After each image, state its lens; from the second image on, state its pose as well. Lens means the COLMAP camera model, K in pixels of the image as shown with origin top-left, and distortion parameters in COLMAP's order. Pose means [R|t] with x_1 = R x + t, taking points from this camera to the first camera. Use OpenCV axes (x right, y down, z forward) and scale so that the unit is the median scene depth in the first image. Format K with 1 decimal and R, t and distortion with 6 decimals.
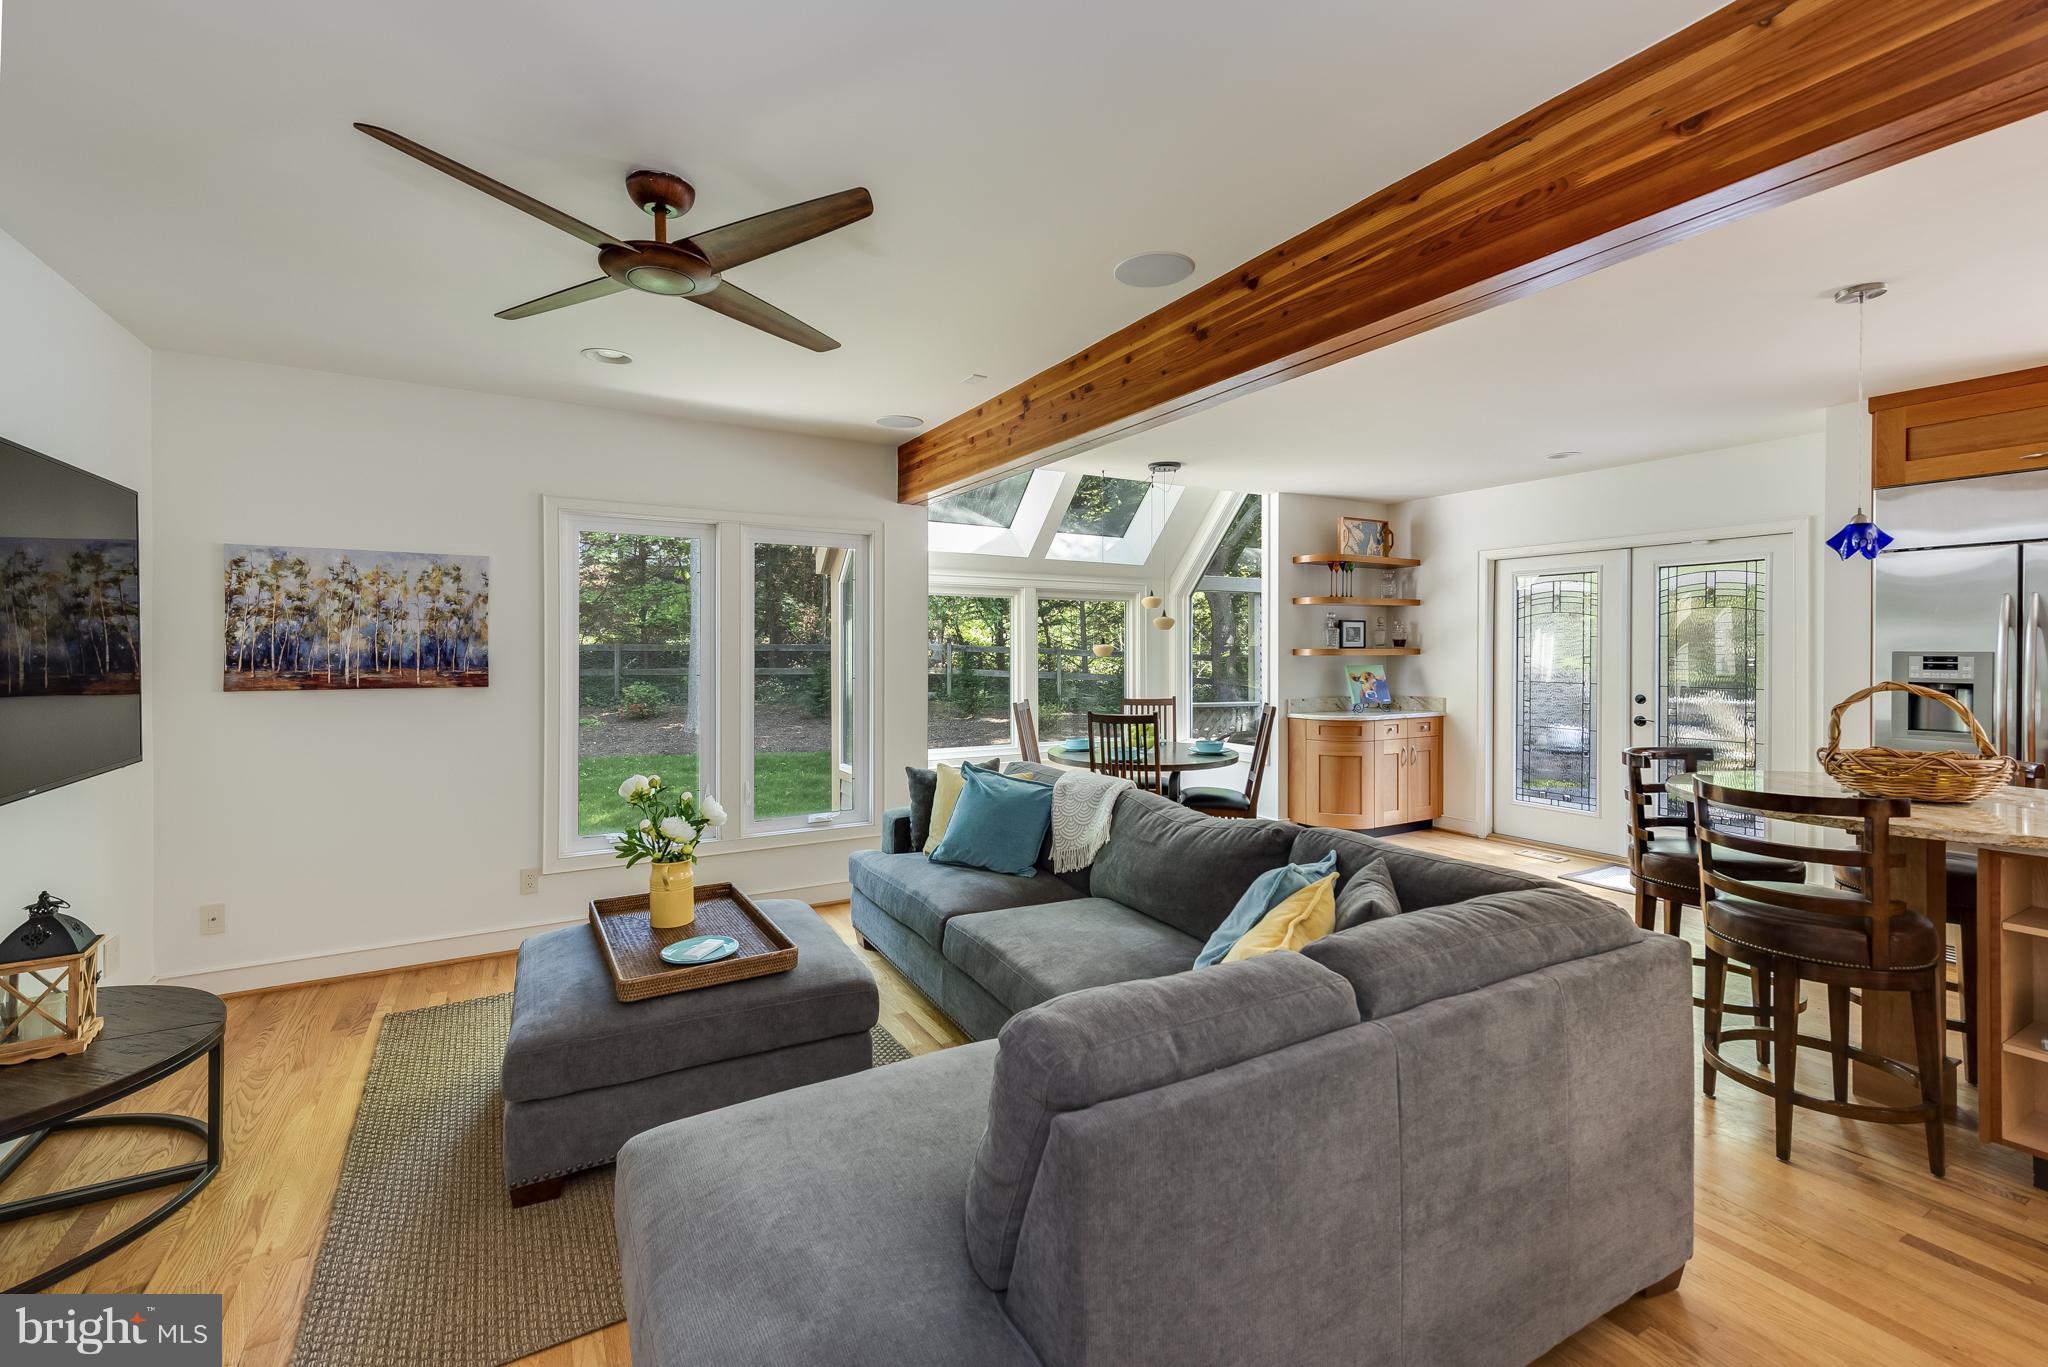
lens RADIAL K [[879.5, 0, 1016.4], [0, 879.5, 656.4], [0, 0, 1]] dist [0.005391, 0.000720]
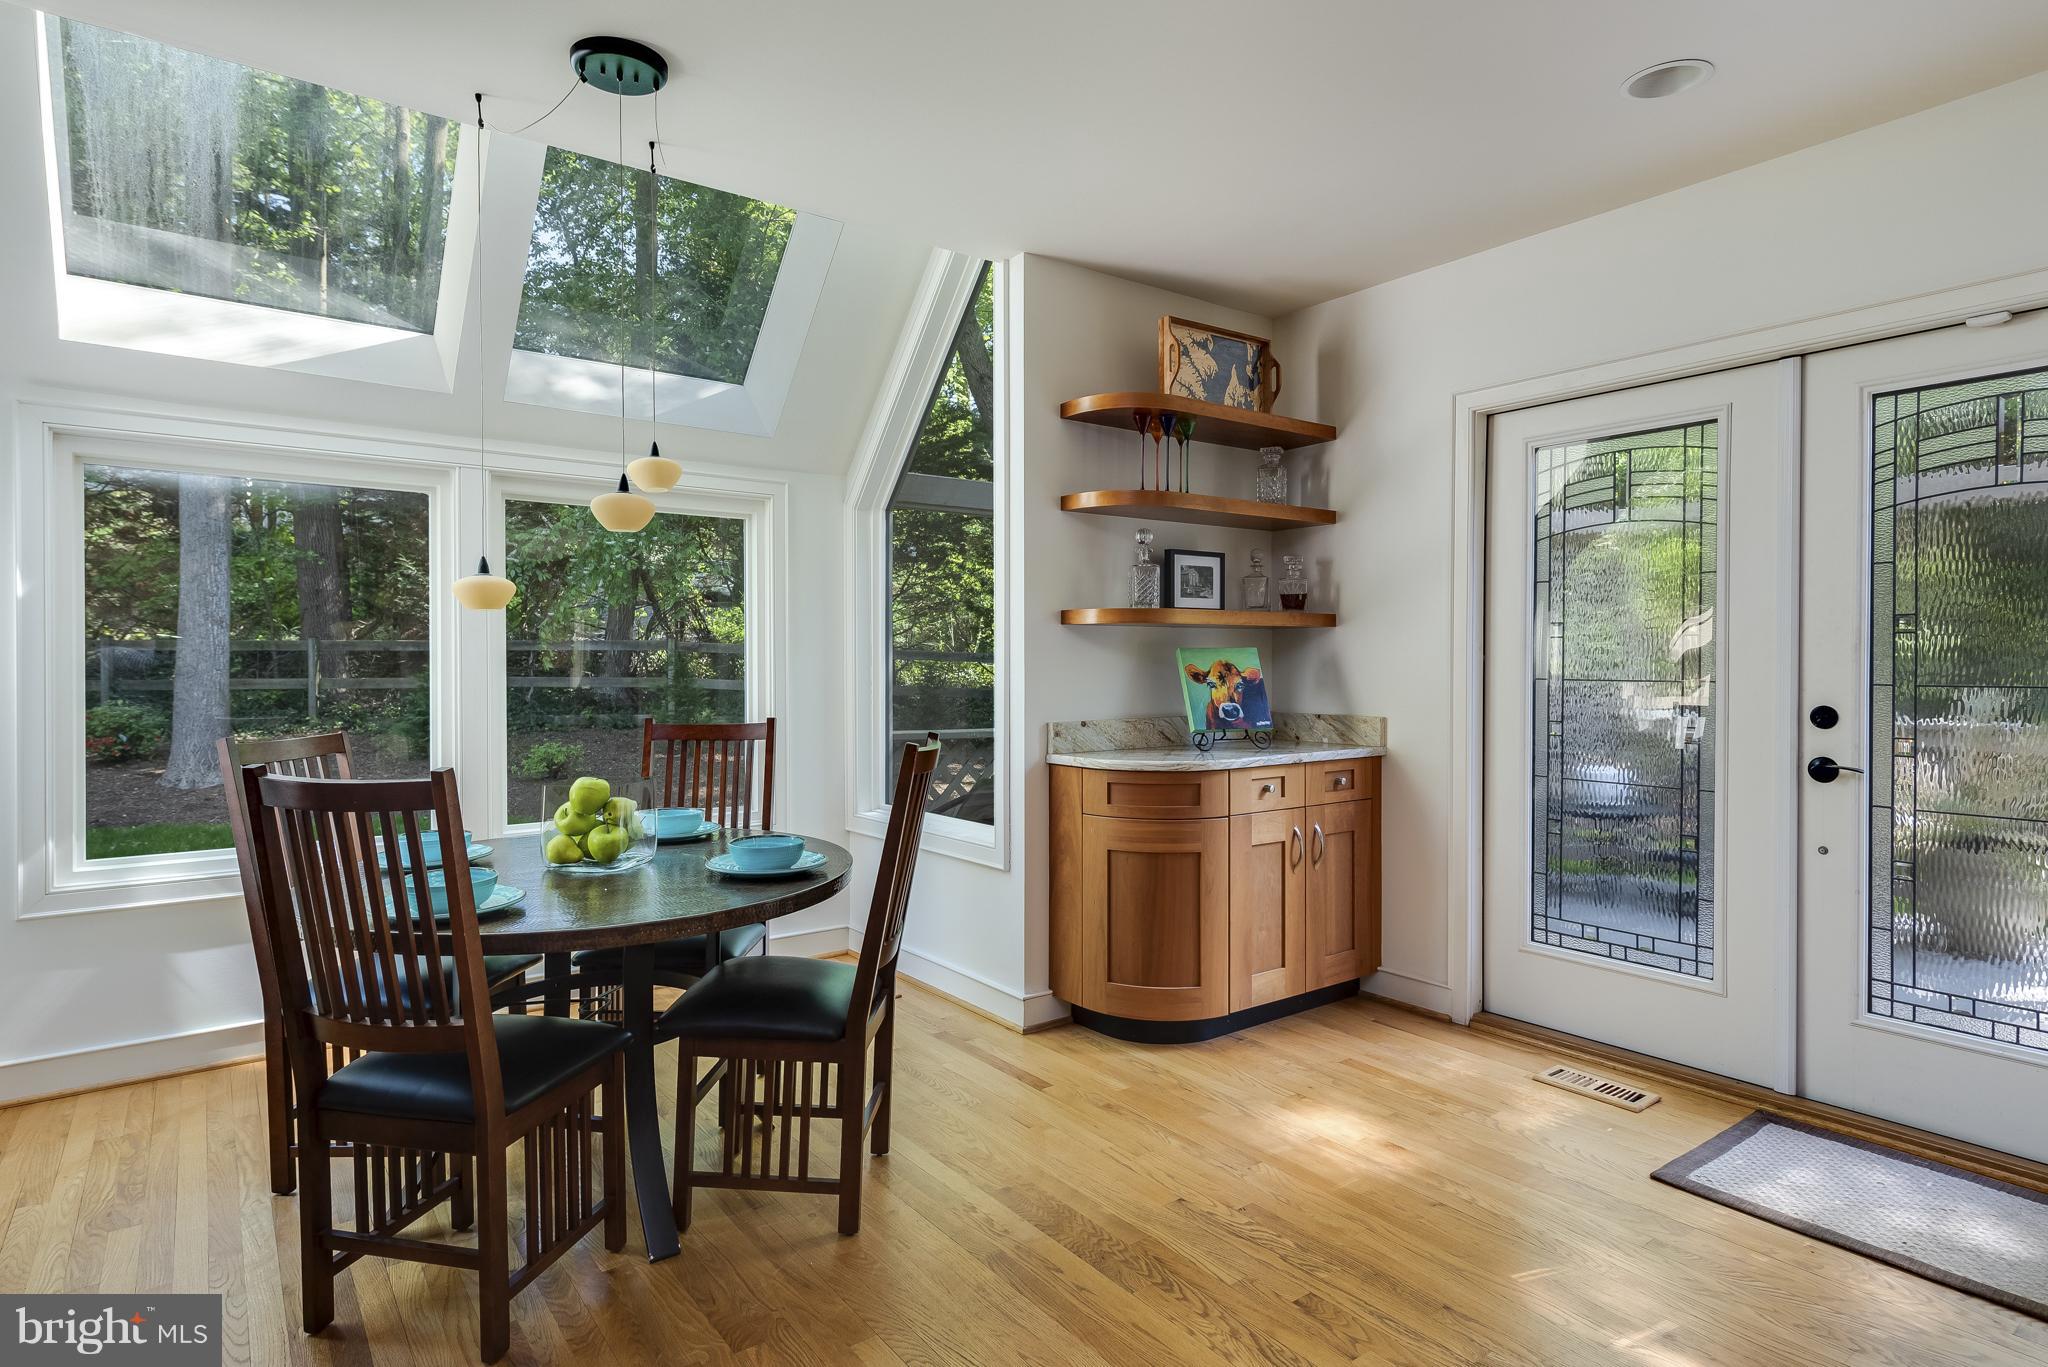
lens RADIAL K [[1078.6, 0, 1024.4], [0, 1078.6, 684.0], [0, 0, 1]] dist [0.000977, 0.000065]
pose [[0.993302, -0.004508, 0.115456, 0.235944], [0.002939, 0.999901, 0.013754, 0.021603], [-0.115507, -0.013323, 0.993217, 0.464158]]
